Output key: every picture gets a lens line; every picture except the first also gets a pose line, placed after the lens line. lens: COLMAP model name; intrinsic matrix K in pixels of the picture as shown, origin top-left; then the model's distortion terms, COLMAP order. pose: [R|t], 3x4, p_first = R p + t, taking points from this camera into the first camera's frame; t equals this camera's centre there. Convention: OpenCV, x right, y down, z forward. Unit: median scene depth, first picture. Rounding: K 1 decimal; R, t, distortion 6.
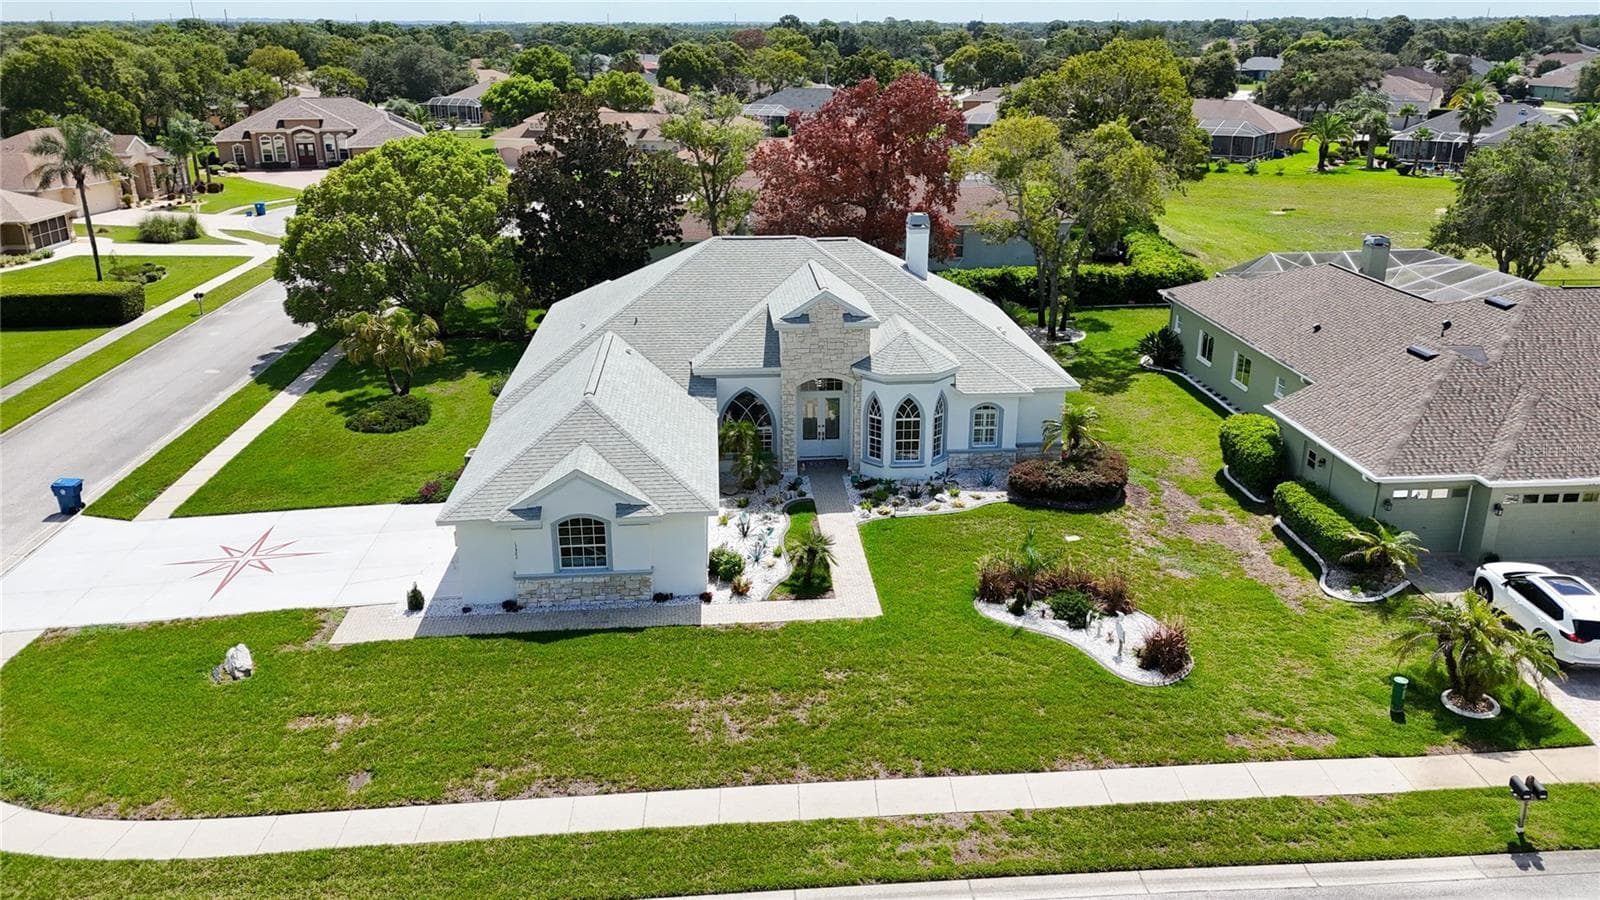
lens RADIAL K [[1197.0, 0, 800.0], [0, 1197.0, 450.0], [0, 0, 1]] dist [0.078095, -0.085081]
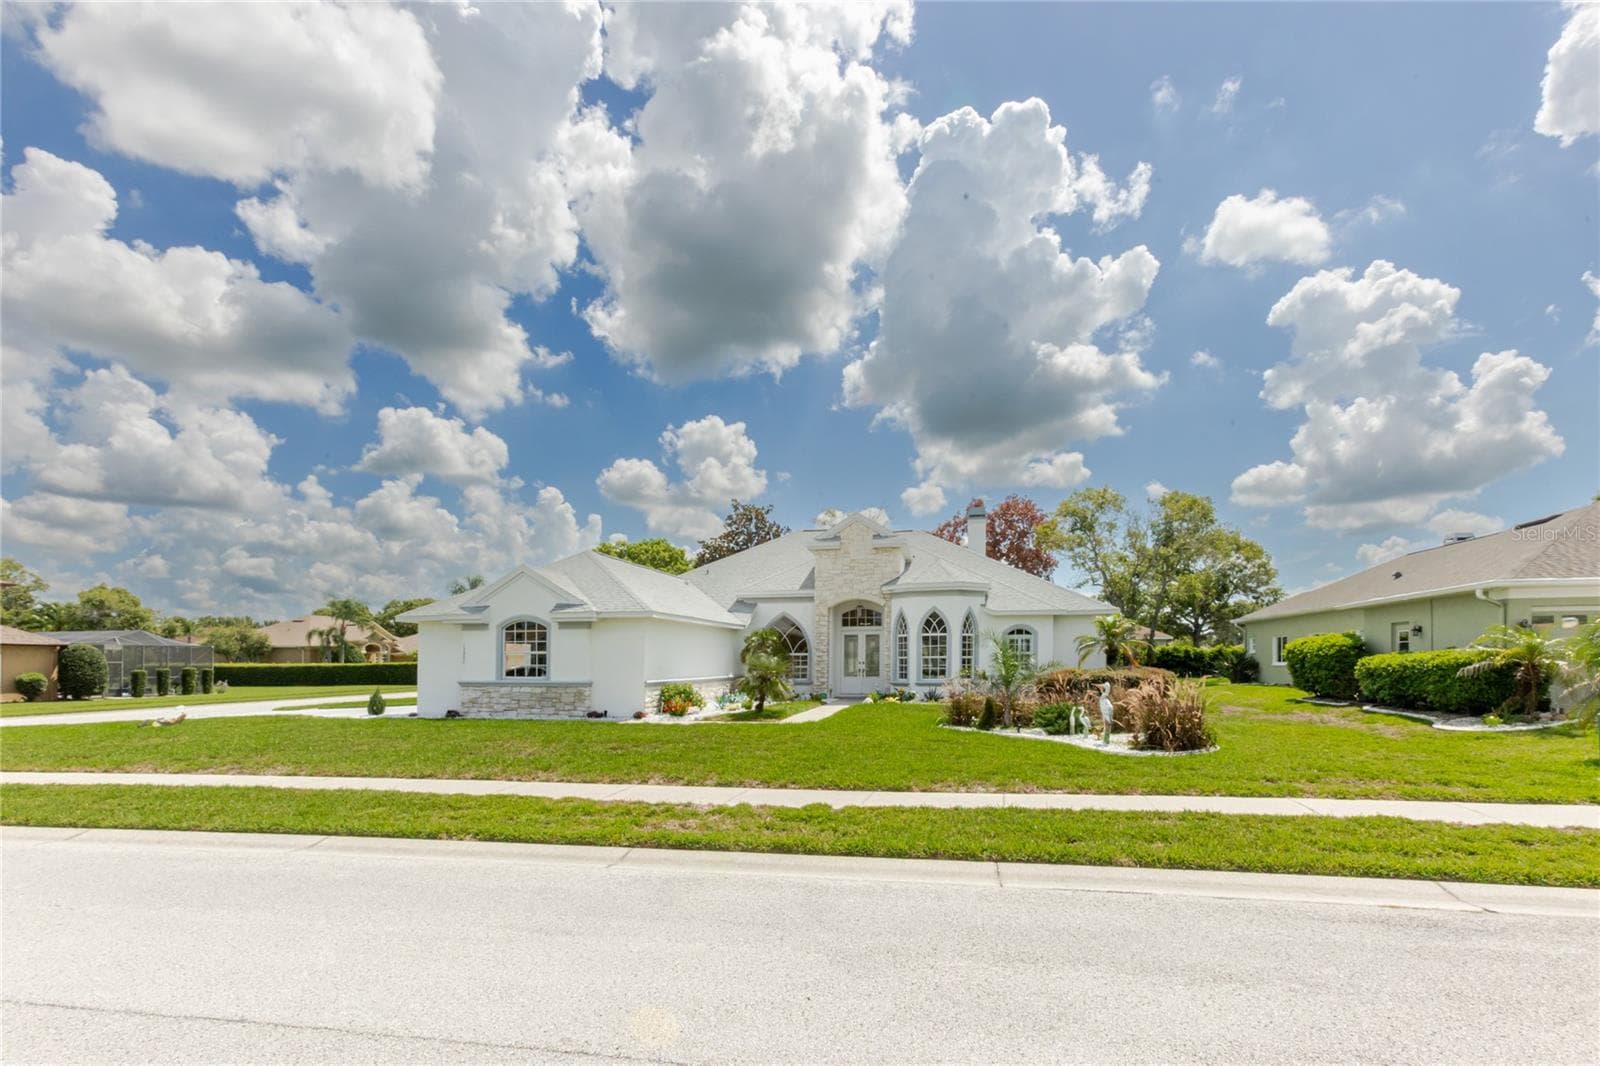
lens RADIAL K [[781.4, 0, 803.4], [0, 781.4, 656.0], [0, 0, 1]] dist [-0.033823, 0.029168]
pose [[0.962177, 0.004175, -0.272394, 0.162601], [-0.096106, 0.940799, -0.325055, 0.211671], [0.254911, 0.338939, 0.905617, 0.397305]]
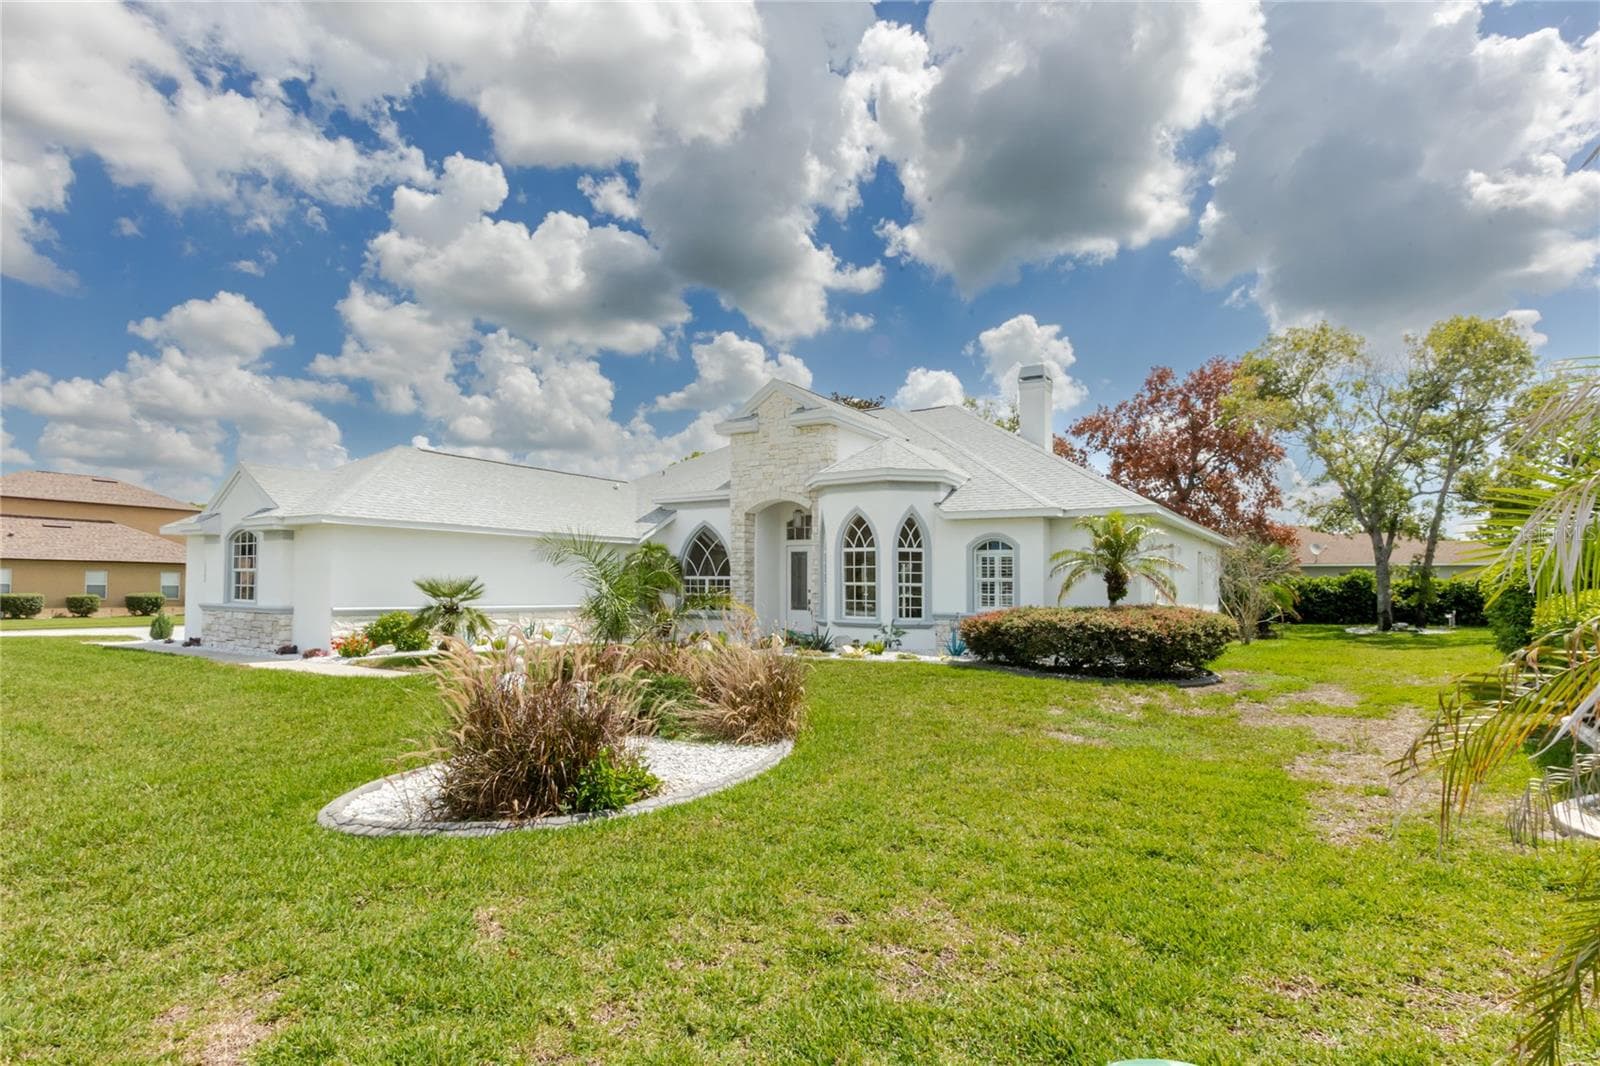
lens RADIAL K [[846.1, 0, 776.8], [0, 846.1, 539.9], [0, 0, 1]] dist [-0.018678, 0.024345]
pose [[0.783428, -0.016346, -0.621268, 0.343620], [-0.226285, 0.923533, -0.309648, 0.123470], [0.578823, 0.383170, 0.719822, 0.641328]]
